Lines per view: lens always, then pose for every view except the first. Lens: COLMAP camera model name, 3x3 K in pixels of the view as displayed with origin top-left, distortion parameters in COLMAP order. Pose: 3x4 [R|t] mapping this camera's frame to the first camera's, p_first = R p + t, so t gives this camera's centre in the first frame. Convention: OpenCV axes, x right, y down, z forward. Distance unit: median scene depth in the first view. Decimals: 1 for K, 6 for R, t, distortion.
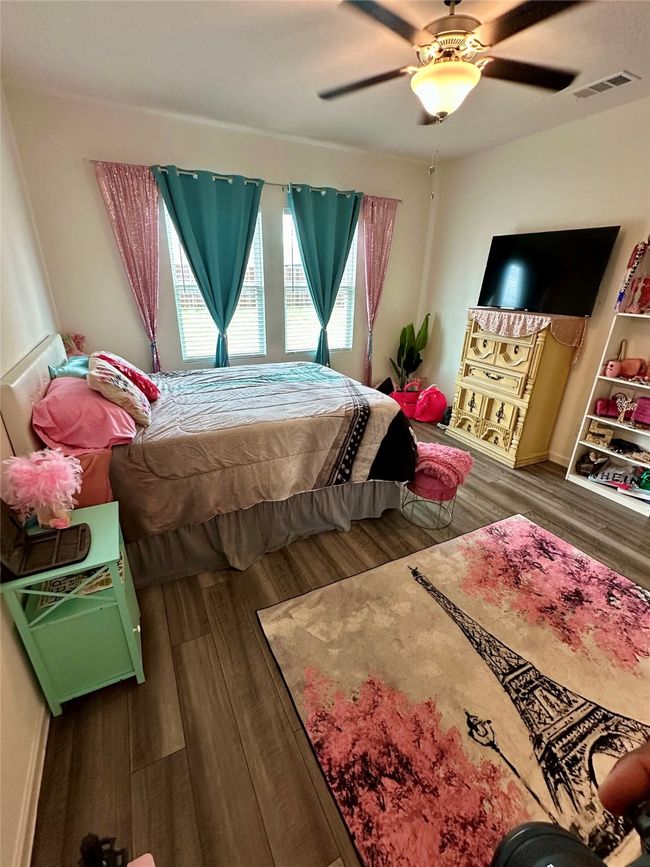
lens RADIAL K [[376.9, 0, 324.6], [0, 376.9, 432.8], [0, 0, 1]] dist [-0.004080, 0.000149]
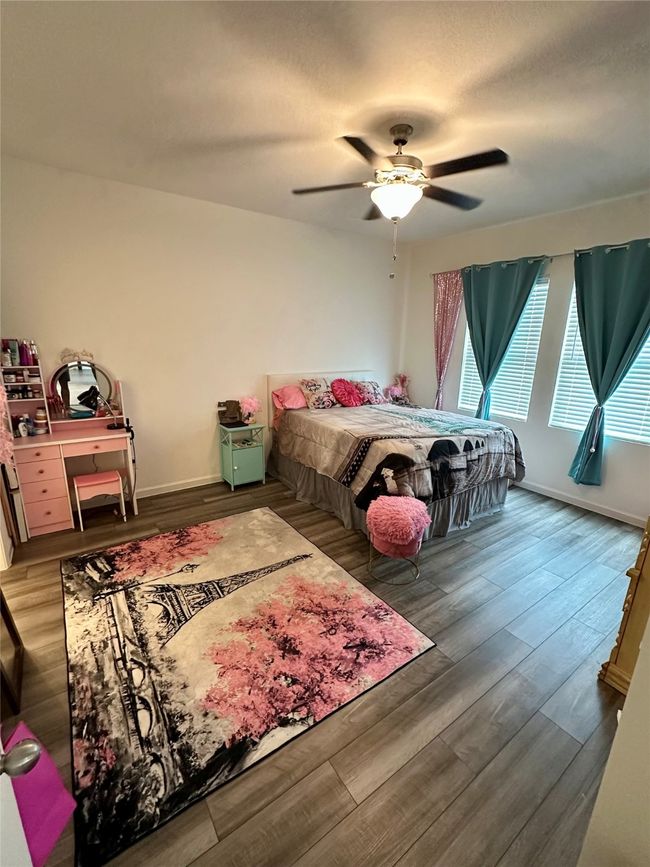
lens RADIAL K [[376.9, 0, 325.5], [0, 376.9, 435.6], [0, 0, 1]] dist [-0.004080, 0.000149]
pose [[0.139075, 0.240393, -0.960661, 1.562866], [-0.394705, 0.903158, 0.168862, -0.274906], [0.908221, 0.355693, 0.220491, 0.711042]]
